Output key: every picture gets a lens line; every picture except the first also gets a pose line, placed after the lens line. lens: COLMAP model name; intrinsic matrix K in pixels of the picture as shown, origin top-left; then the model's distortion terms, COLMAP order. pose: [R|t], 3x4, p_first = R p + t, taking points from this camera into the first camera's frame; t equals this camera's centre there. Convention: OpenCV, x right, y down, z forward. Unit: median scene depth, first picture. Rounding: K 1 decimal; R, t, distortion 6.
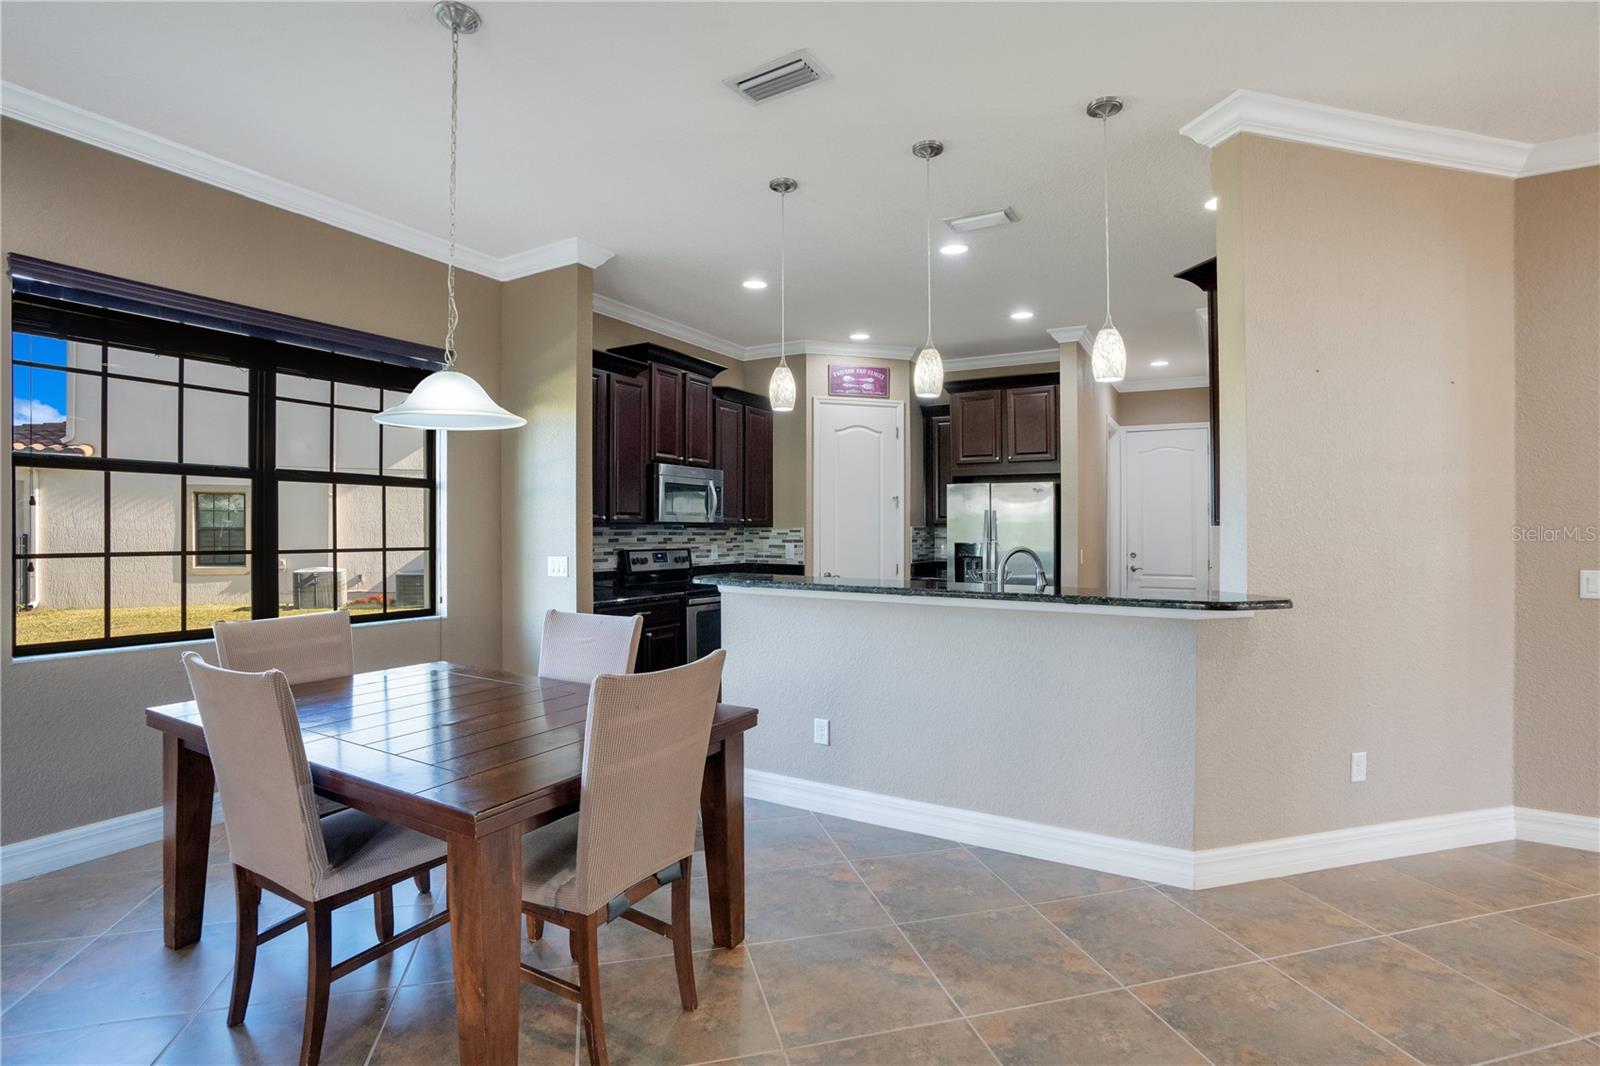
lens RADIAL K [[780.0, 0, 801.2], [0, 780.0, 528.0], [0, 0, 1]] dist [-0.000191, -0.000015]
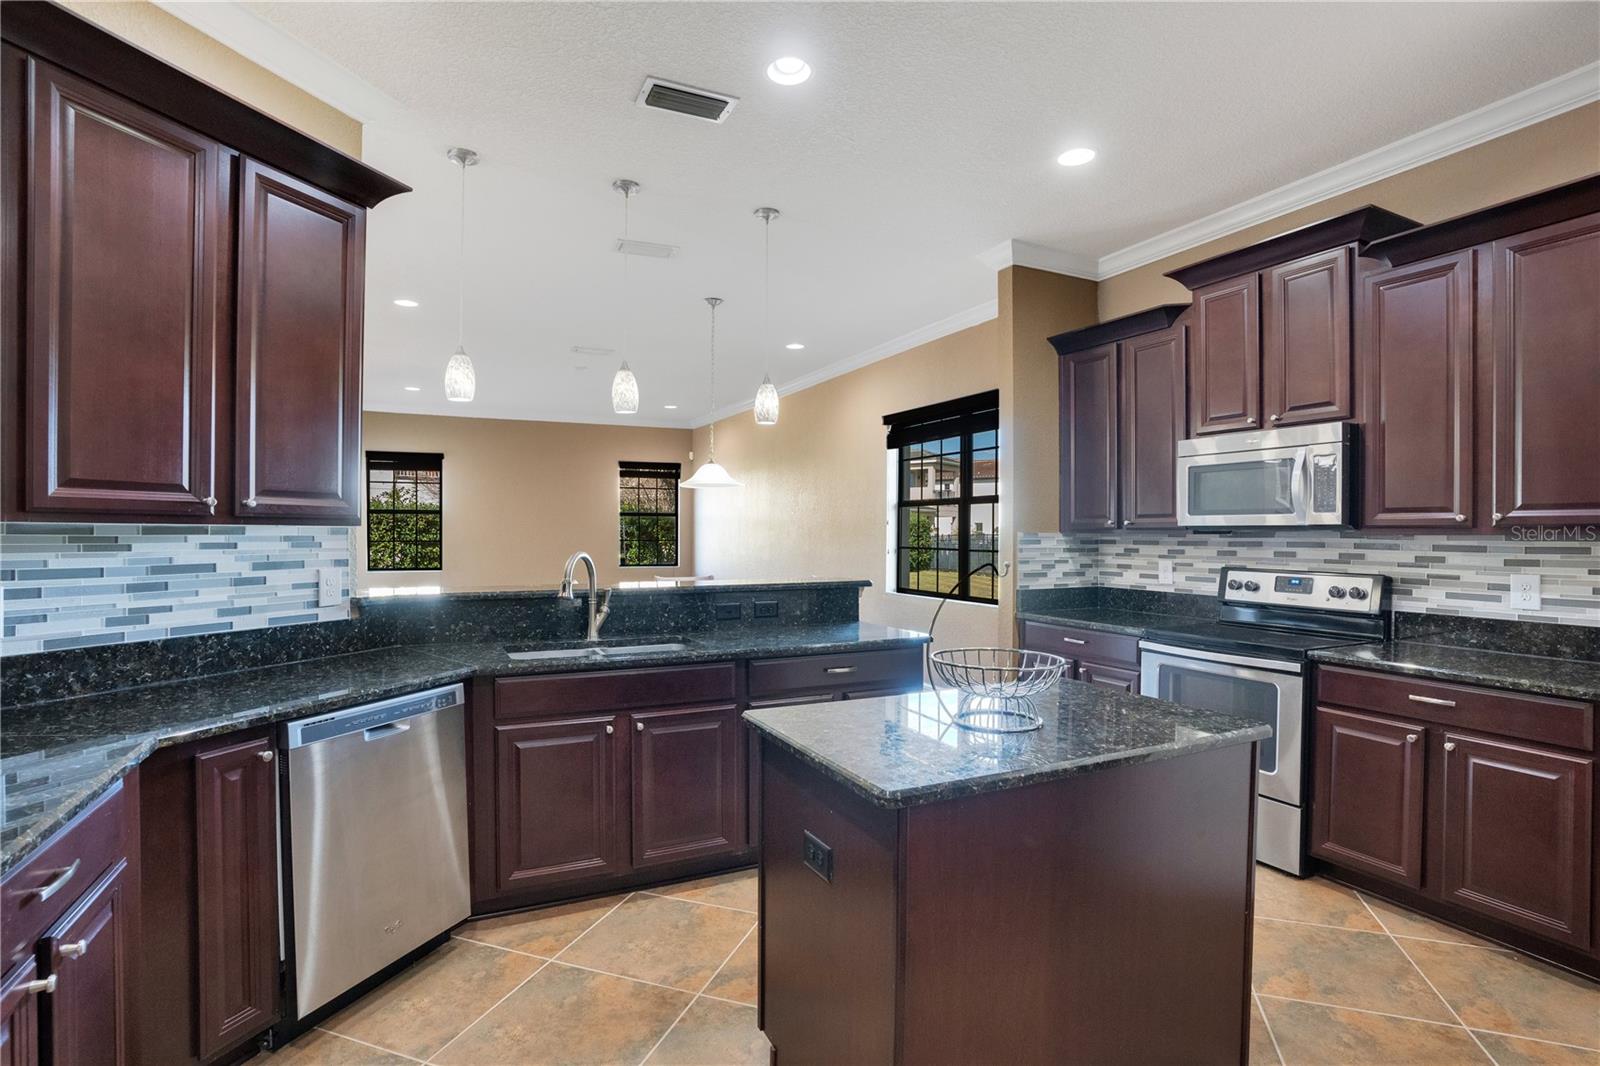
lens RADIAL K [[780.0, 0, 799.9], [0, 780.0, 533.7], [0, 0, 1]] dist [-0.000191, -0.000015]
pose [[-0.536382, 0.000911, -0.843975, 0.548552], [-0.001384, 0.999997, 0.001959, -0.002375], [0.843974, 0.002219, -0.536379, 1.029977]]
